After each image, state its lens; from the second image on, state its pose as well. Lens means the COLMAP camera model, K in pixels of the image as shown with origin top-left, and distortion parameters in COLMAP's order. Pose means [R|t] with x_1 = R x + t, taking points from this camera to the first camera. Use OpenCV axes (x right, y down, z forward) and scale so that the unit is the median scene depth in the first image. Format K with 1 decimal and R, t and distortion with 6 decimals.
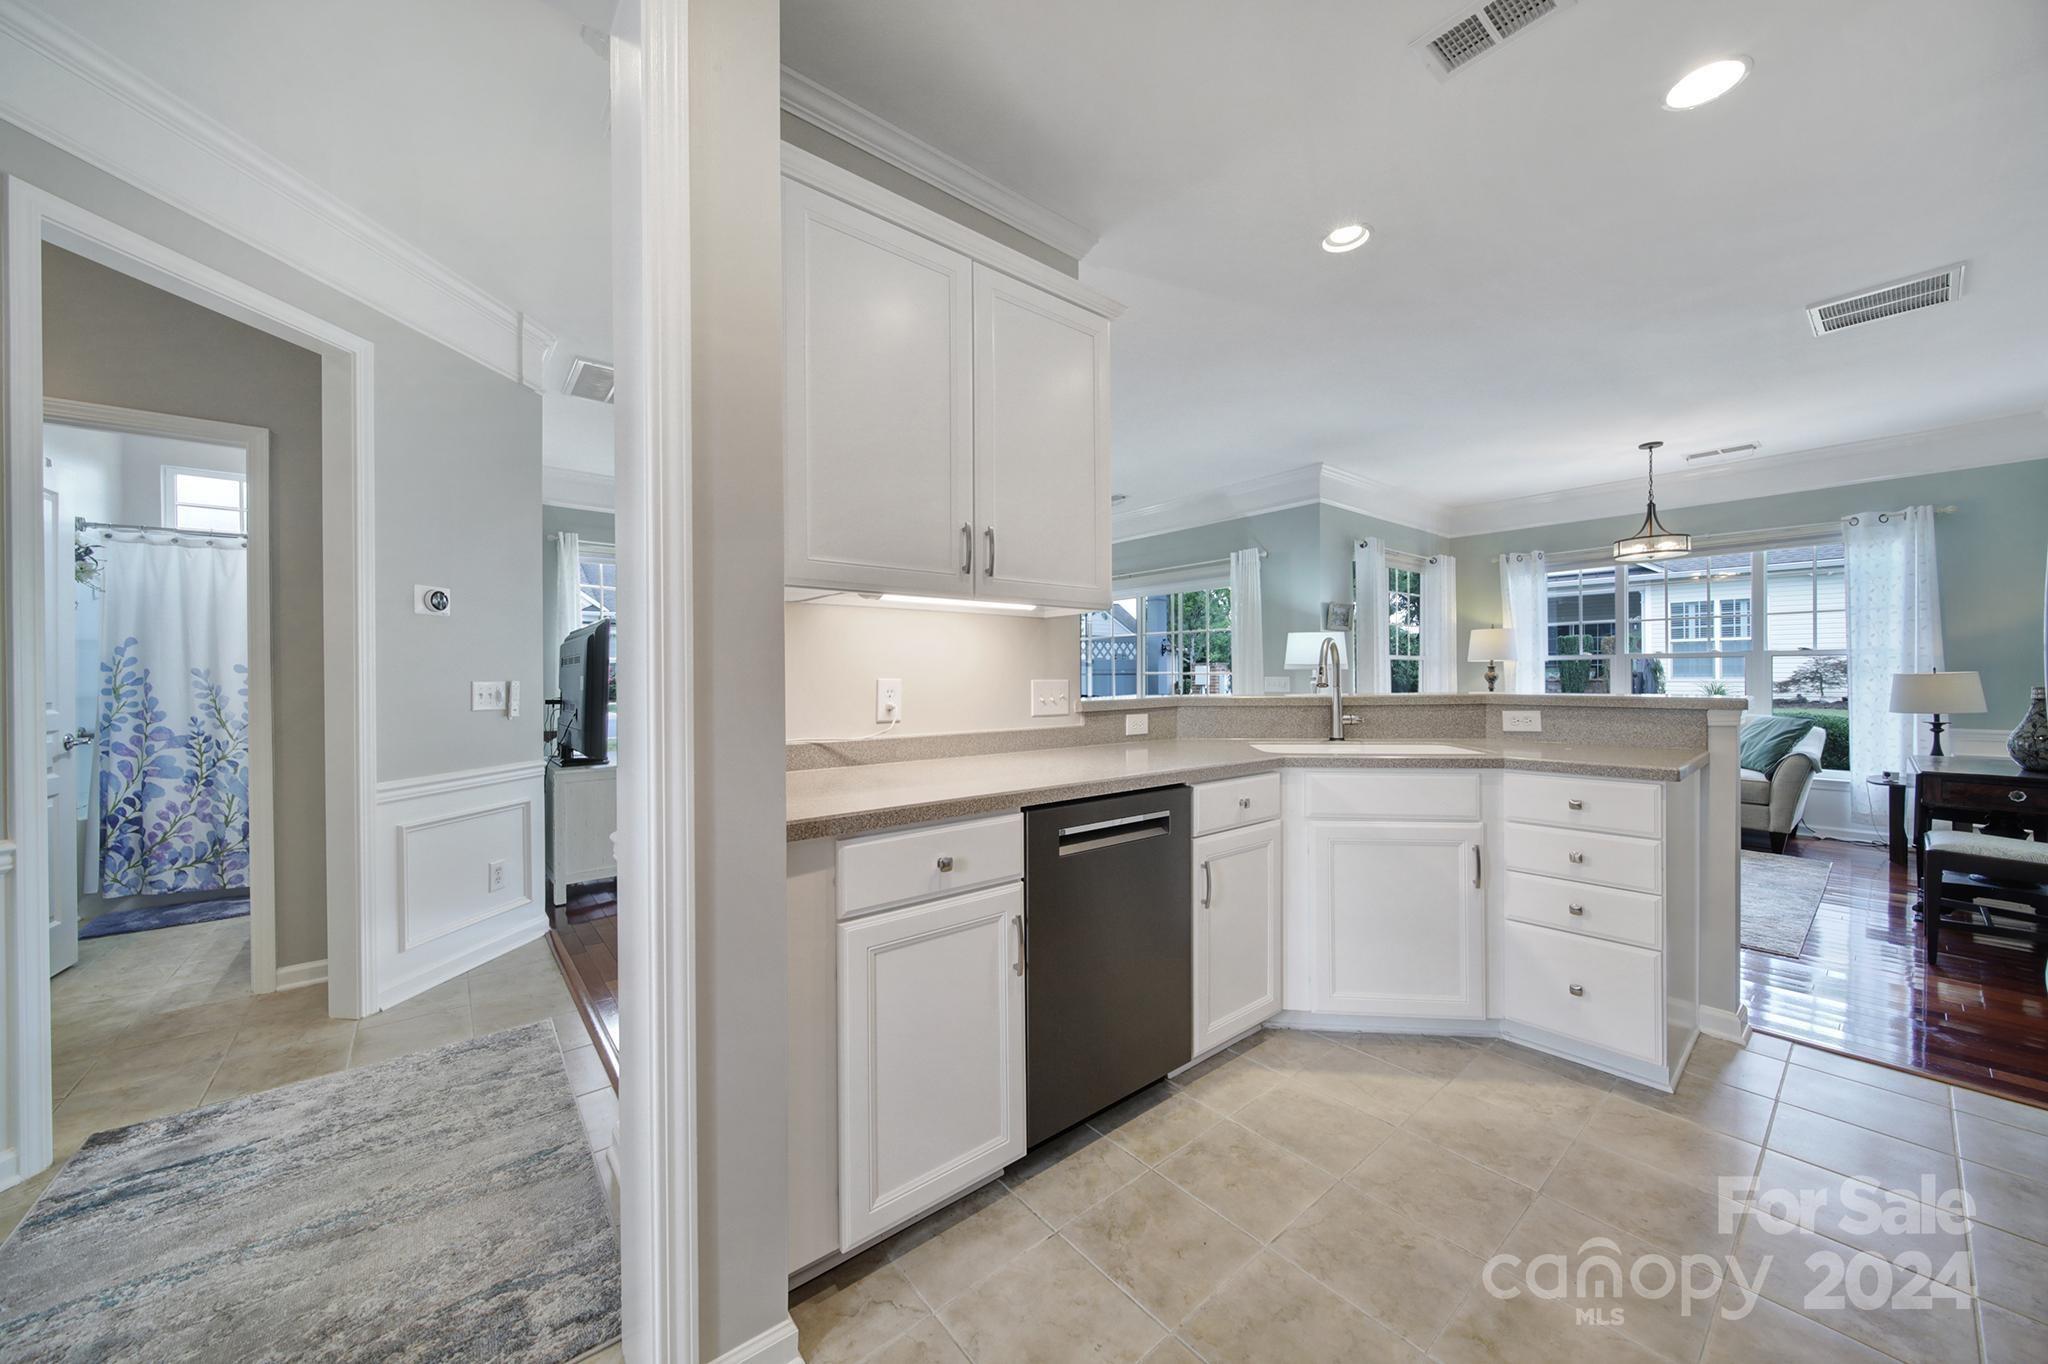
lens RADIAL K [[724.3, 0, 1026.7], [0, 724.3, 678.7], [0, 0, 1]] dist [-0.000280, -0.000307]
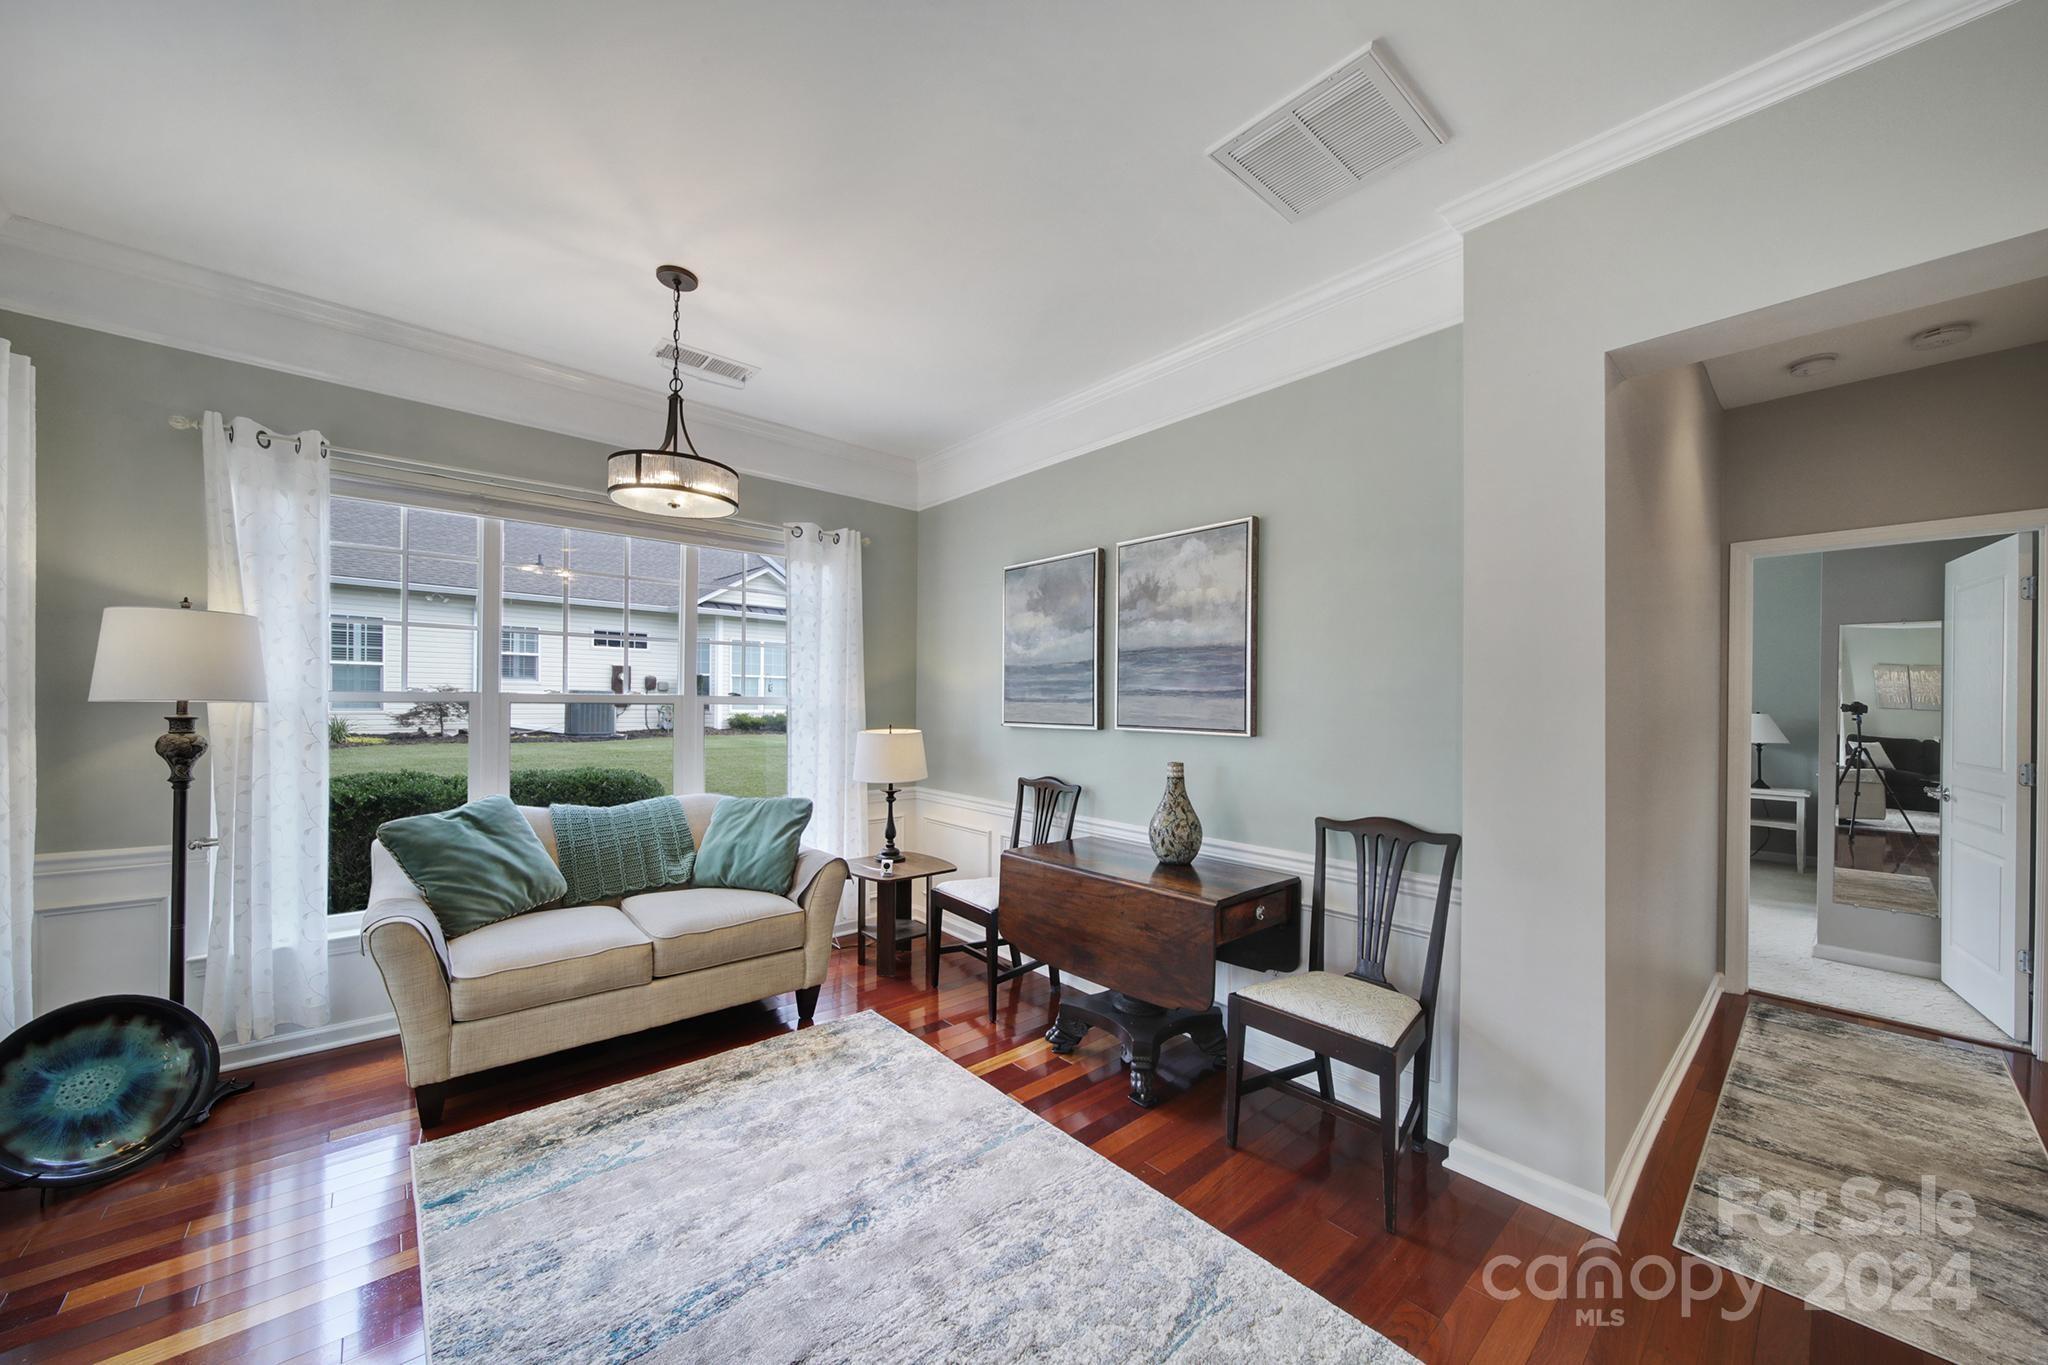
lens RADIAL K [[730.7, 0, 1008.1], [0, 730.7, 702.2], [0, 0, 1]] dist [-0.001308, -0.000228]
pose [[-0.020297, 0.006277, 0.999774, 0.284511], [-0.009031, 0.999938, -0.006461, -0.025762], [-0.999753, -0.009160, -0.020239, 0.614037]]
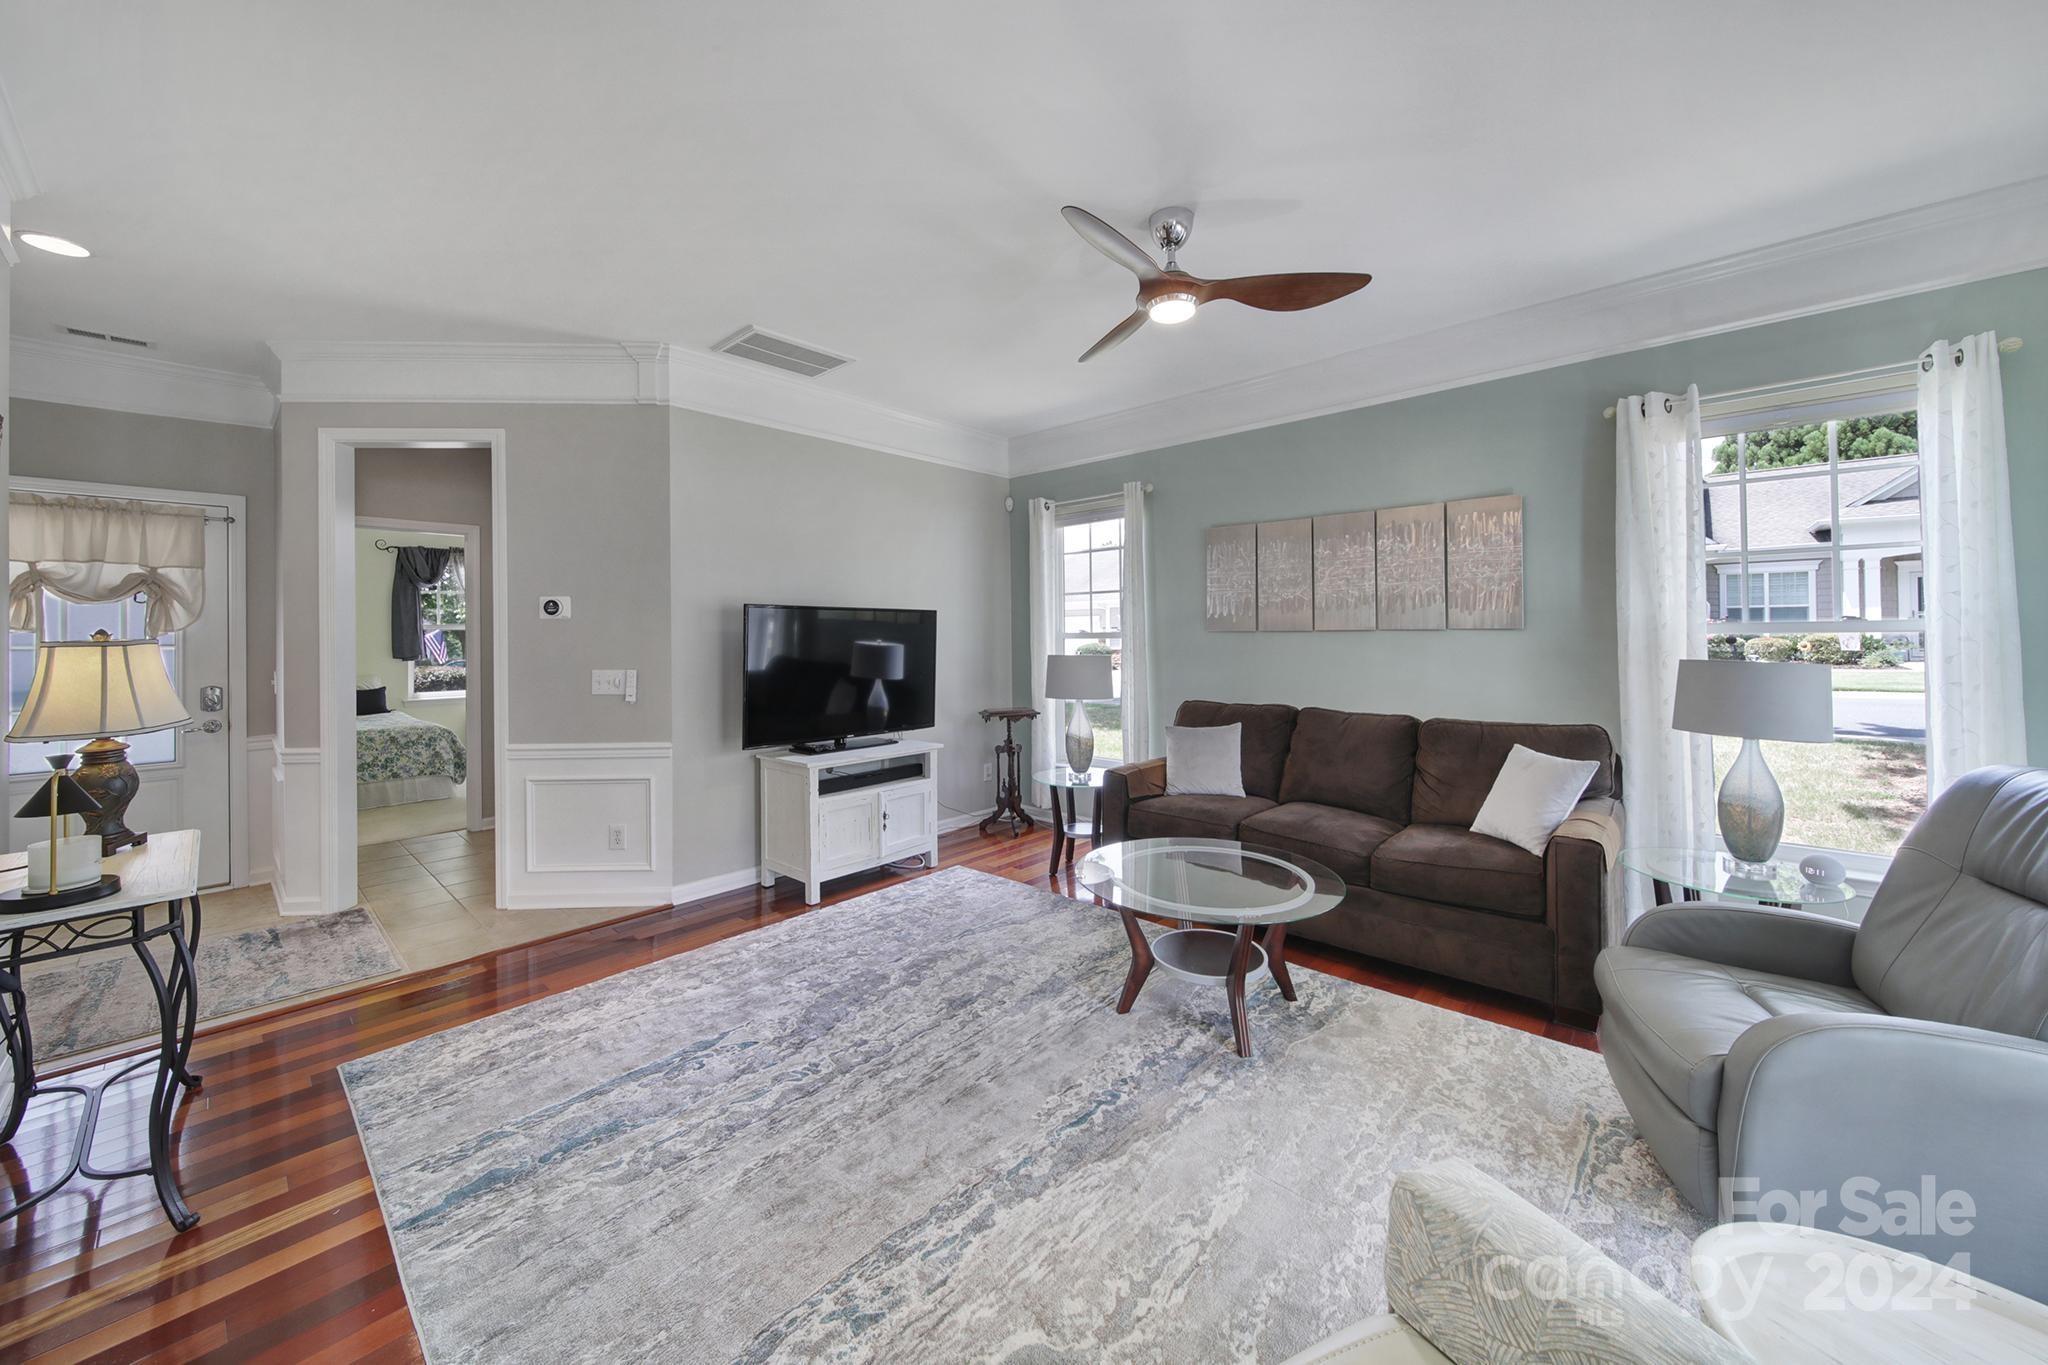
lens RADIAL K [[738.1, 0, 1014.8], [0, 738.1, 633.8], [0, 0, 1]] dist [0.001271, -0.003192]
pose [[0.137541, 0.001239, -0.990495, 0.260186], [0.006824, 0.999974, 0.002199, -0.025464], [0.990473, -0.007061, 0.137529, 0.705715]]
